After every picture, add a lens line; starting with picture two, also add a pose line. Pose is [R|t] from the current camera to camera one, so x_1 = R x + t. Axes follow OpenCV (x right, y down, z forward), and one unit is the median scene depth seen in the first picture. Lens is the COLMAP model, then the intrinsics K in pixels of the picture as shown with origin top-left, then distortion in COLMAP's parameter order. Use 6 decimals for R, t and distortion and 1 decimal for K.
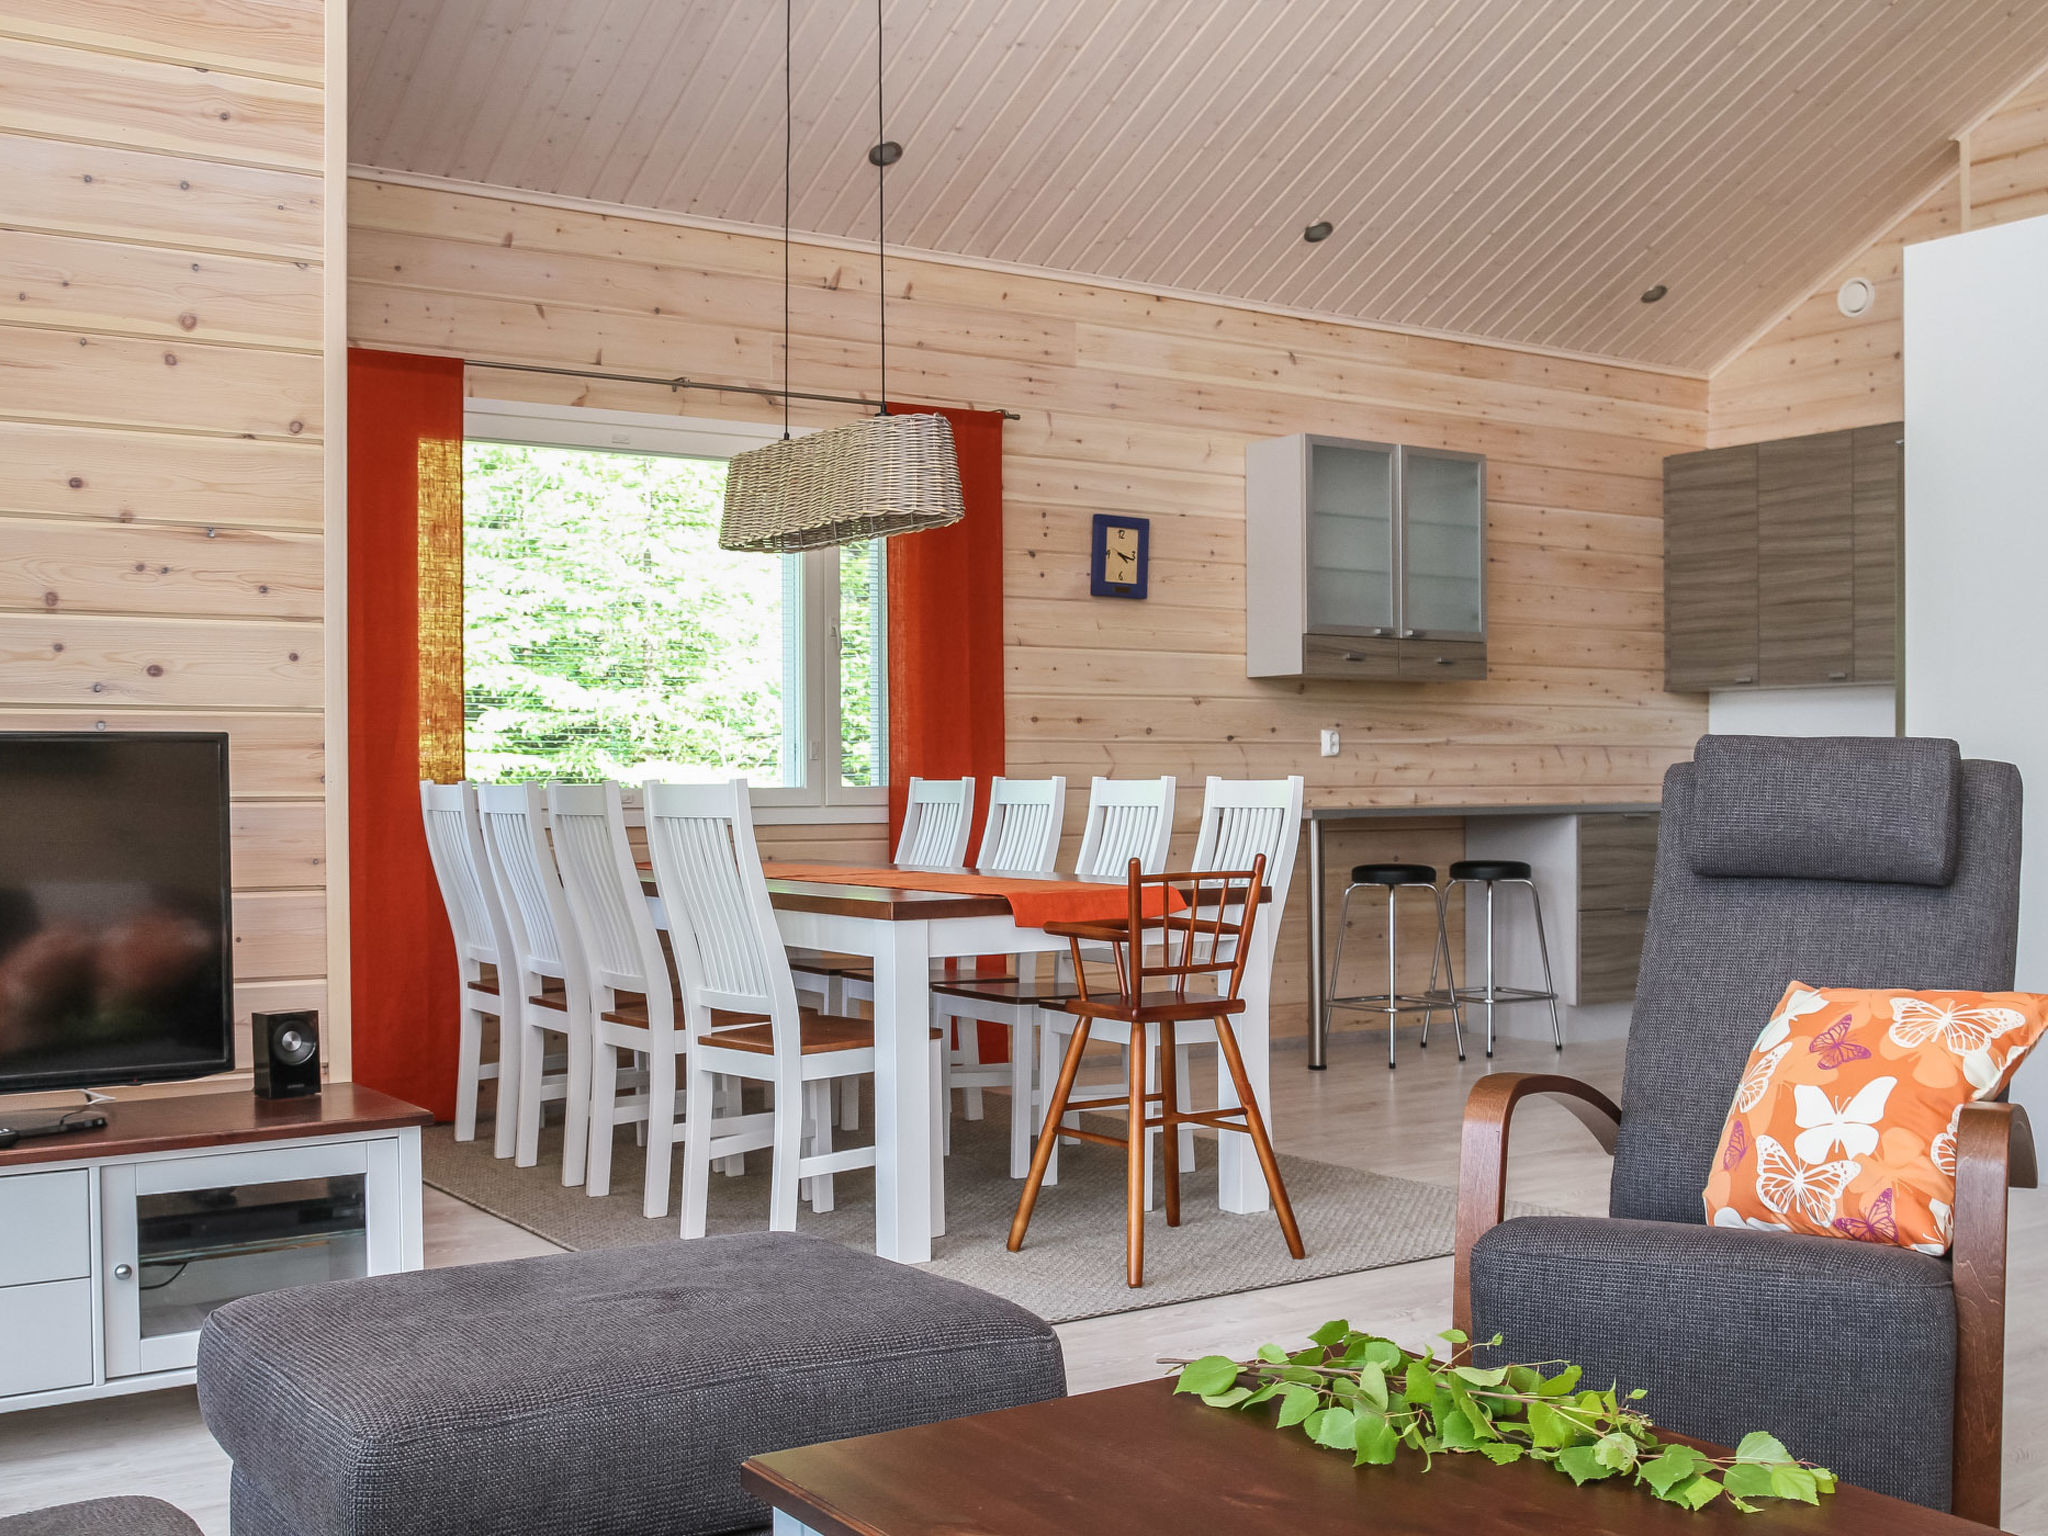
lens RADIAL K [[2161.6, 0, 1030.7], [0, 2161.6, 940.8], [0, 0, 1]] dist [-0.171242, 0.146820]
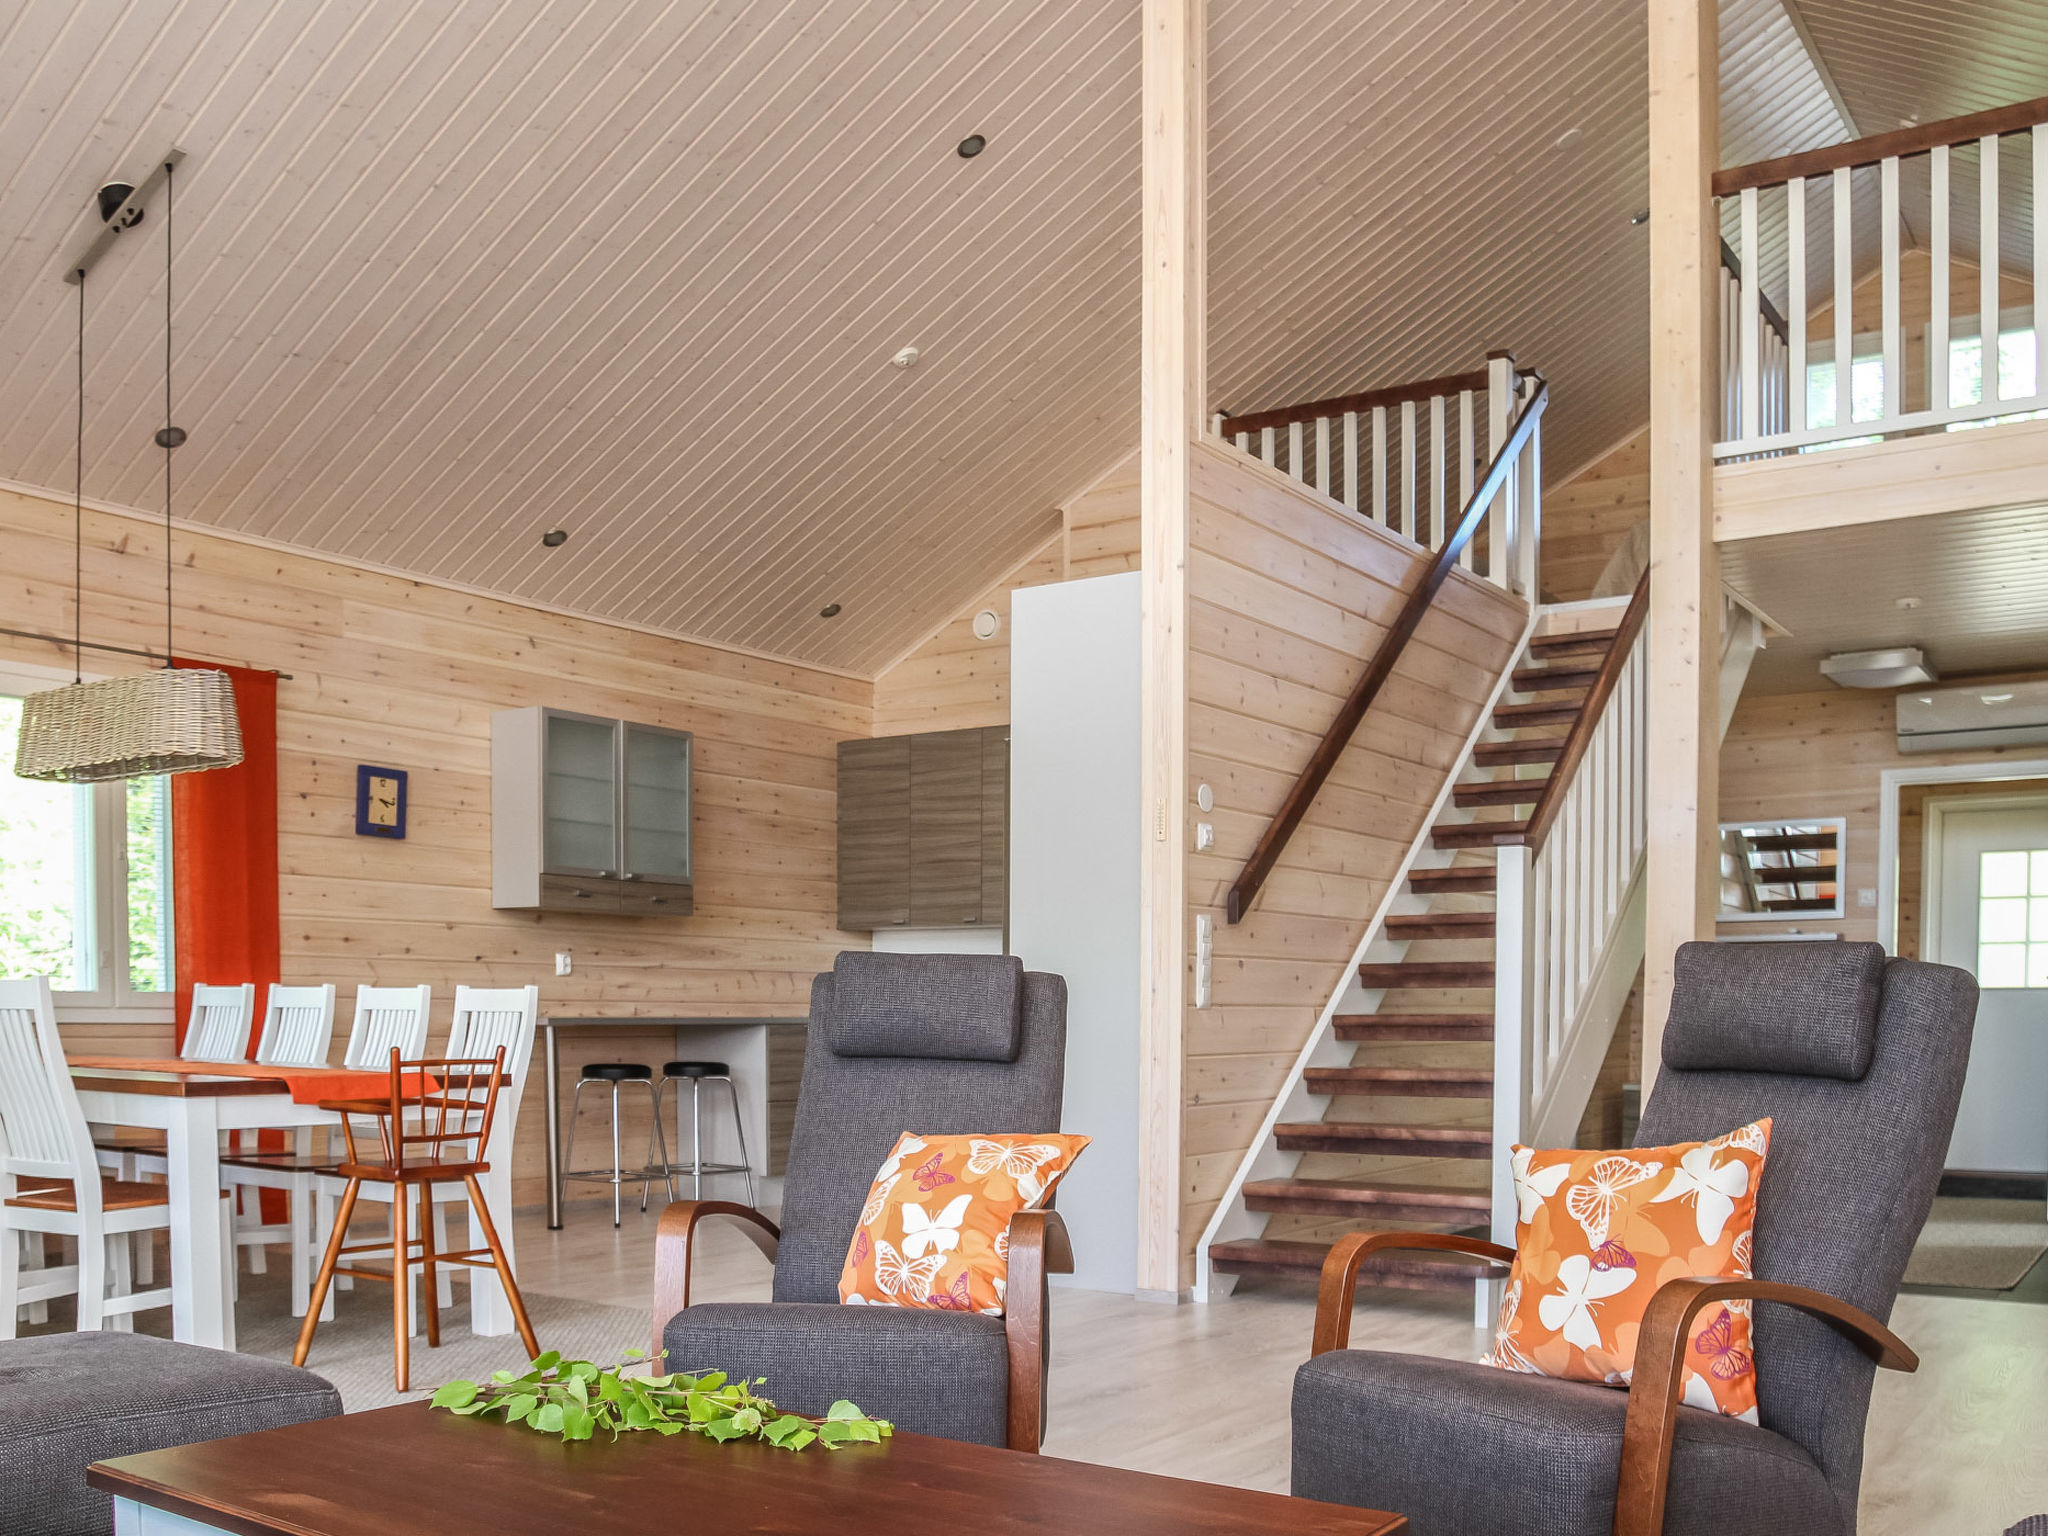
lens RADIAL K [[1832.1, 0, 1054.4], [0, 1832.1, 1160.9], [0, 0, 1]] dist [-0.075876, 0.000983]
pose [[0.922995, -0.014954, 0.384520, -0.002265], [0.012162, 0.999879, 0.009692, 0.014001], [-0.384619, -0.004269, 0.923066, -0.063233]]
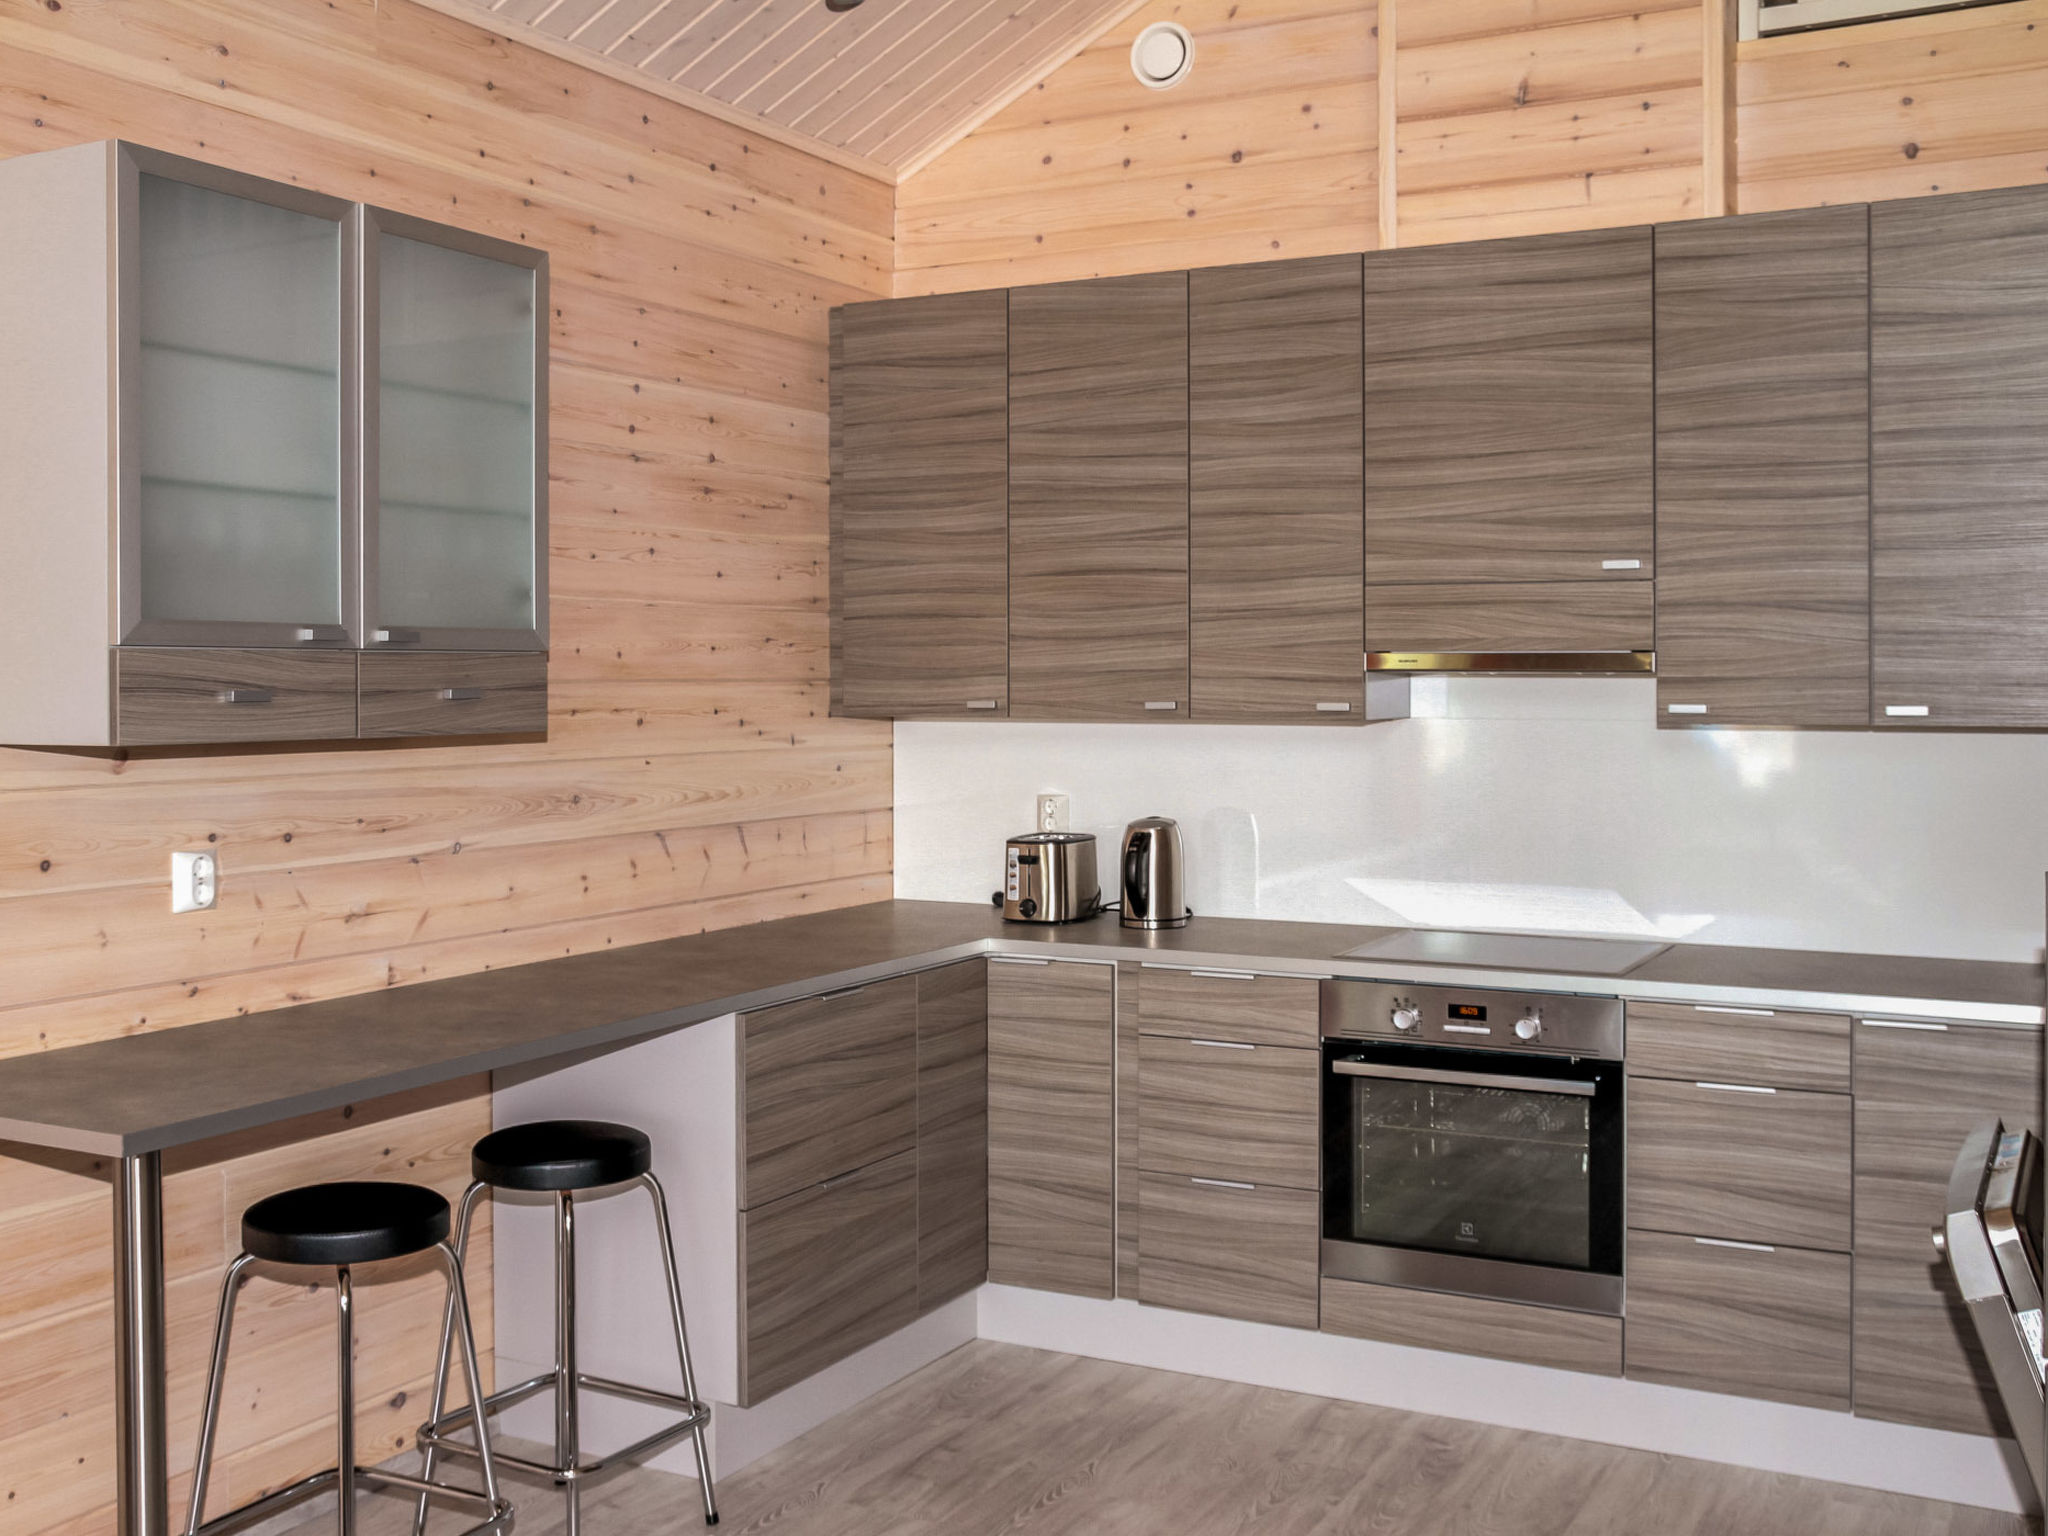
lens RADIAL K [[2081.6, 0, 989.4], [0, 2081.6, 705.2], [0, 0, 1]] dist [-0.105240, 0.237025]
pose [[0.886476, 0.005439, 0.462743, 0.101748], [0.024684, 0.997952, -0.059015, -0.112502], [-0.462116, 0.063738, 0.884526, 0.633820]]
